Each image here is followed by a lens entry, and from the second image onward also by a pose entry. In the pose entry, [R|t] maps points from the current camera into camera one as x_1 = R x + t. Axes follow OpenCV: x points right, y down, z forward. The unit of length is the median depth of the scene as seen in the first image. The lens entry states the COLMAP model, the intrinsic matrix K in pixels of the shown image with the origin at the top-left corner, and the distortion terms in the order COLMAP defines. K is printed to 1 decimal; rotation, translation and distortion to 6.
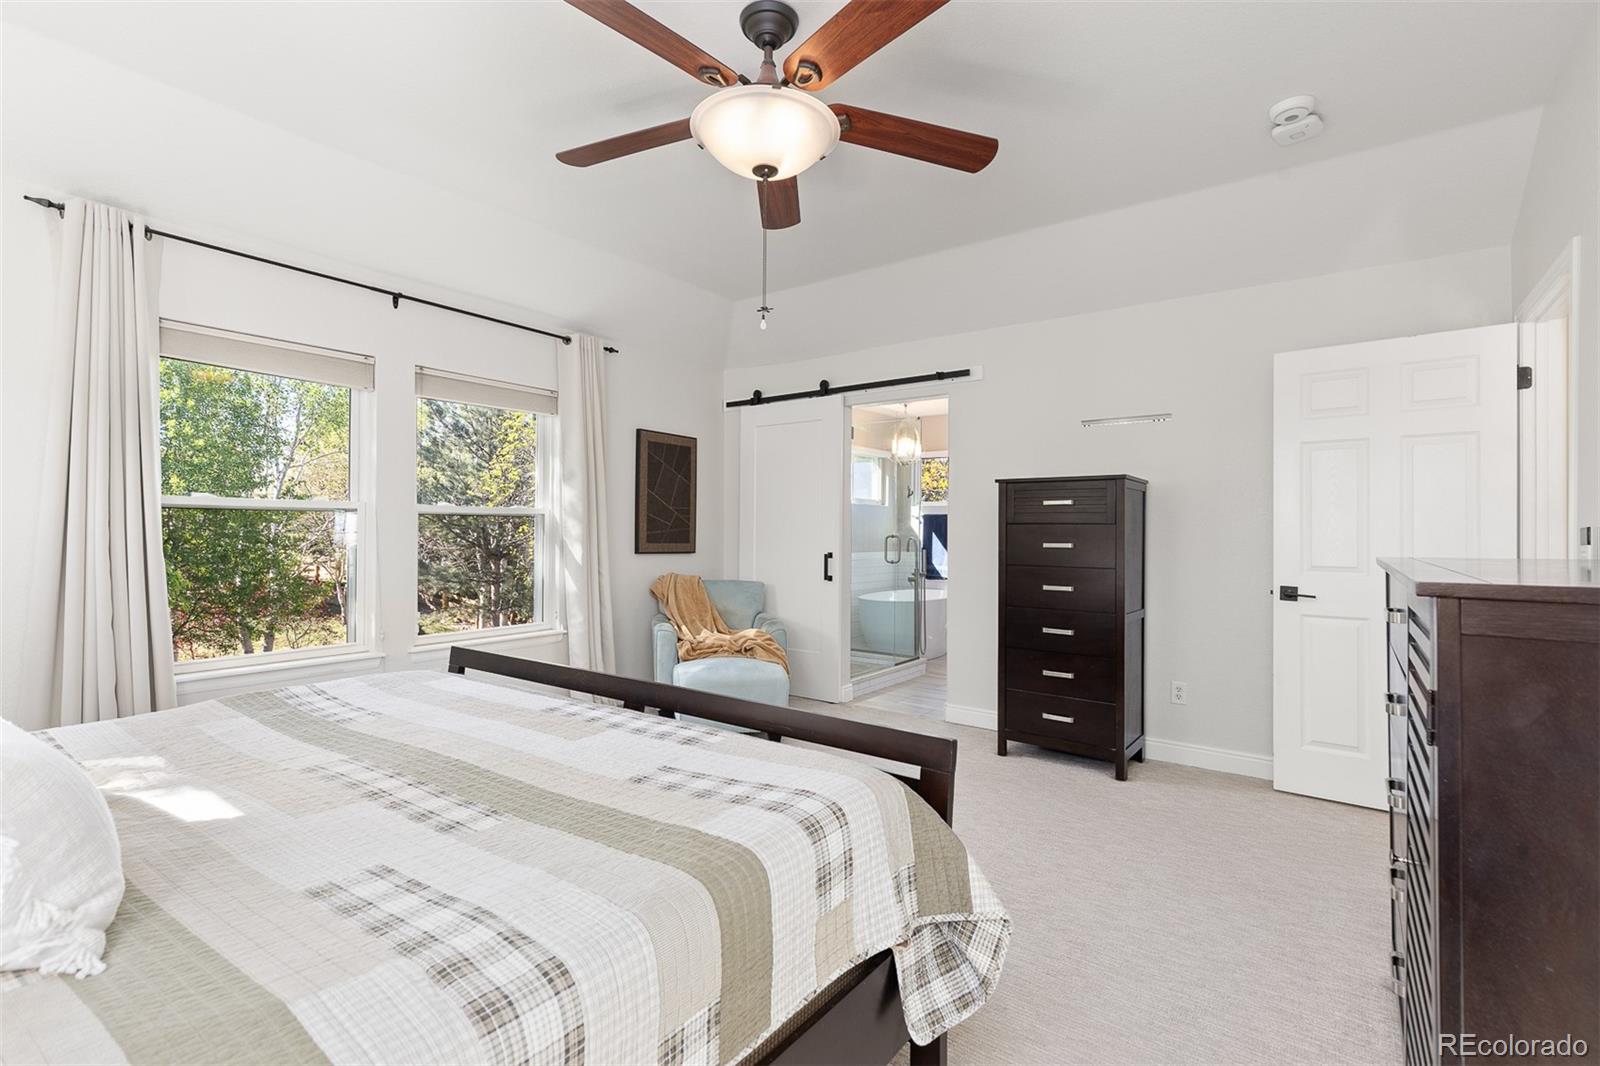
lens RADIAL K [[728.8, 0, 787.2], [0, 728.8, 530.3], [0, 0, 1]] dist [0.009969, -0.001836]
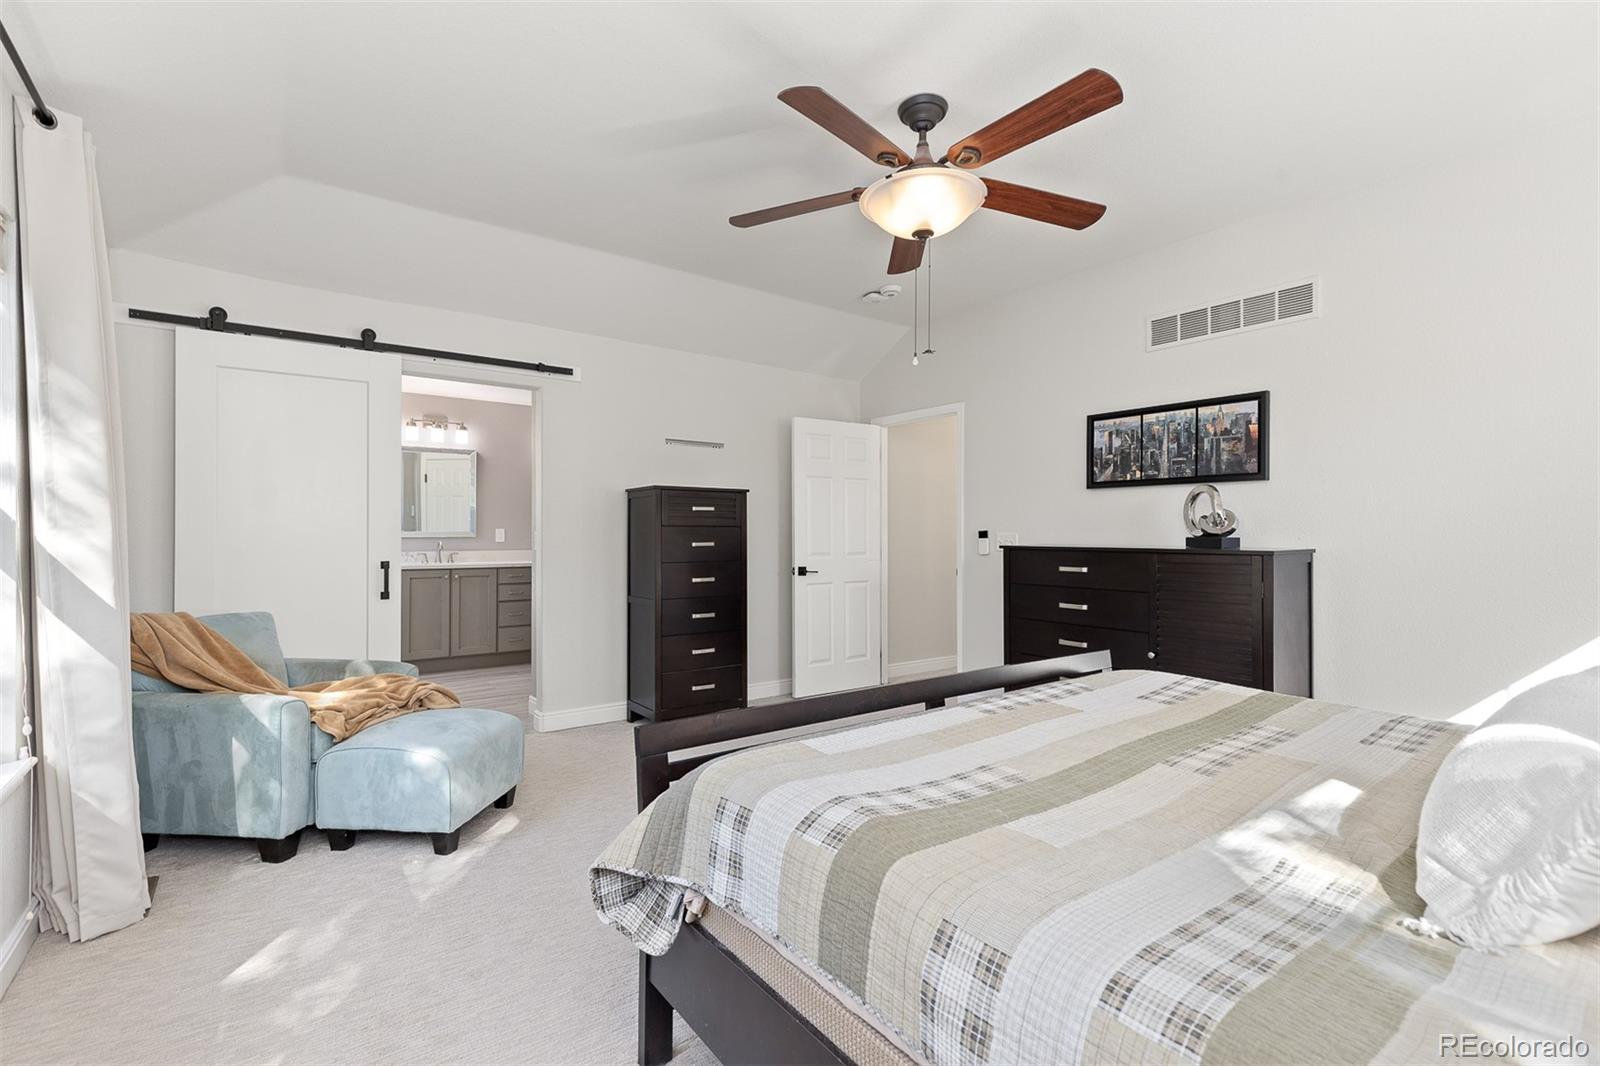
lens RADIAL K [[720.8, 0, 795.8], [0, 720.8, 532.8], [0, 0, 1]] dist [0.004785, -0.000594]
pose [[0.288568, -0.004860, 0.957447, -0.727767], [0.001185, 0.999988, 0.004719, -0.003411], [-0.957459, -0.000228, 0.288571, 0.517983]]
